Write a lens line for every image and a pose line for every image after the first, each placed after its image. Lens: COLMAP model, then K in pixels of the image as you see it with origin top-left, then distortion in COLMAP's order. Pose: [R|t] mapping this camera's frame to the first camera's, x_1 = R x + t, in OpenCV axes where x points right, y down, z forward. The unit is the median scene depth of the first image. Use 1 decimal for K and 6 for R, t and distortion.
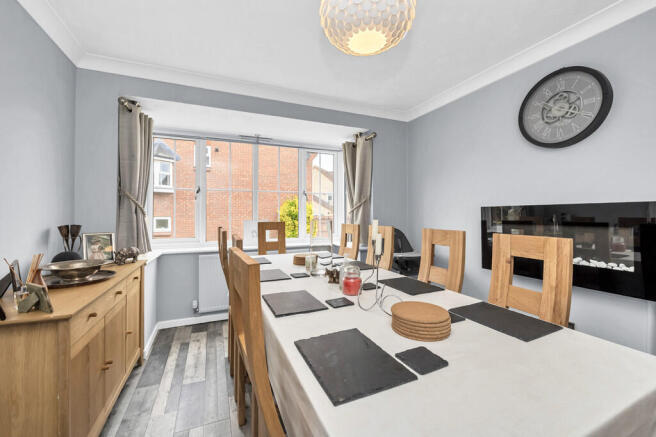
lens RADIAL K [[265.5, 0, 328.8], [0, 265.5, 214.5], [0, 0, 1]] dist [-0.010818, -0.001039]
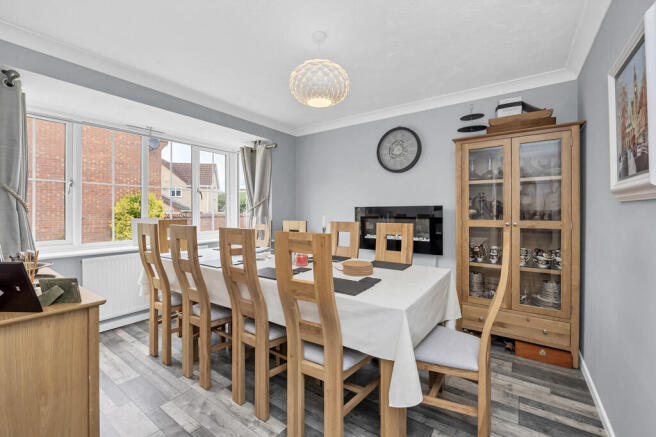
lens RADIAL K [[265.5, 0, 328.0], [0, 265.5, 216.0], [0, 0, 1]] dist [-0.010818, -0.001039]
pose [[0.858357, -0.006238, 0.513015, -0.306035], [-0.000595, 0.999913, 0.013154, 0.001643], [-0.513052, -0.011596, 0.858279, -0.191552]]
